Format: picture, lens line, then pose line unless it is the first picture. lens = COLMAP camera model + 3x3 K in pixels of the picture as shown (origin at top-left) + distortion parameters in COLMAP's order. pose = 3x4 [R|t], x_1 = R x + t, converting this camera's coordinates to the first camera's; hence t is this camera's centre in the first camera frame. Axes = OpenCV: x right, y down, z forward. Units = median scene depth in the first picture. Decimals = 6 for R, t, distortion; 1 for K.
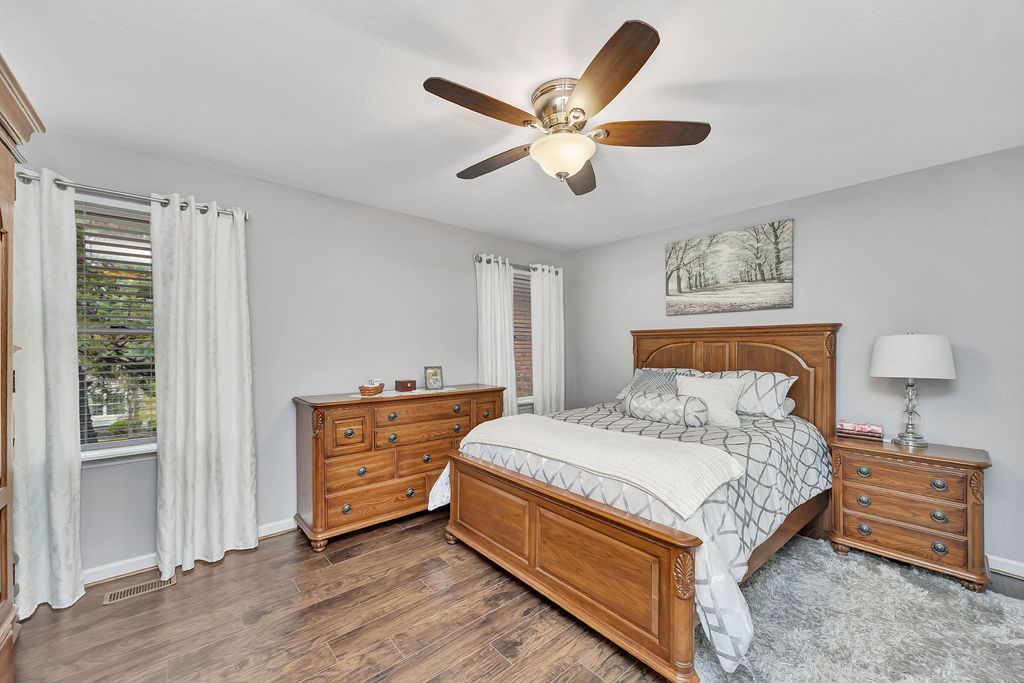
lens RADIAL K [[406.2, 0, 511.8], [0, 406.2, 347.8], [0, 0, 1]] dist [-0.001874, -0.000180]
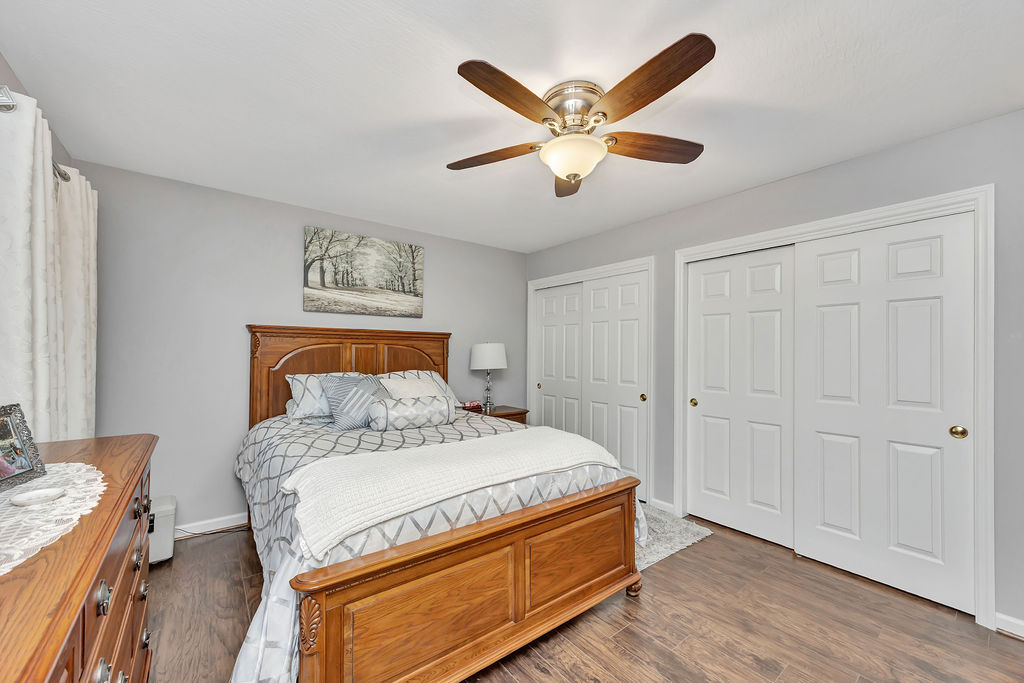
lens RADIAL K [[397.1, 0, 512.0], [0, 397.1, 341.5], [0, 0, 1]] dist [0.000061, 0.000107]
pose [[0.047517, 0.026730, 0.998513, -0.491084], [-0.007732, 0.999622, -0.026392, 0.002732], [-0.998841, -0.006466, 0.047705, 0.639095]]
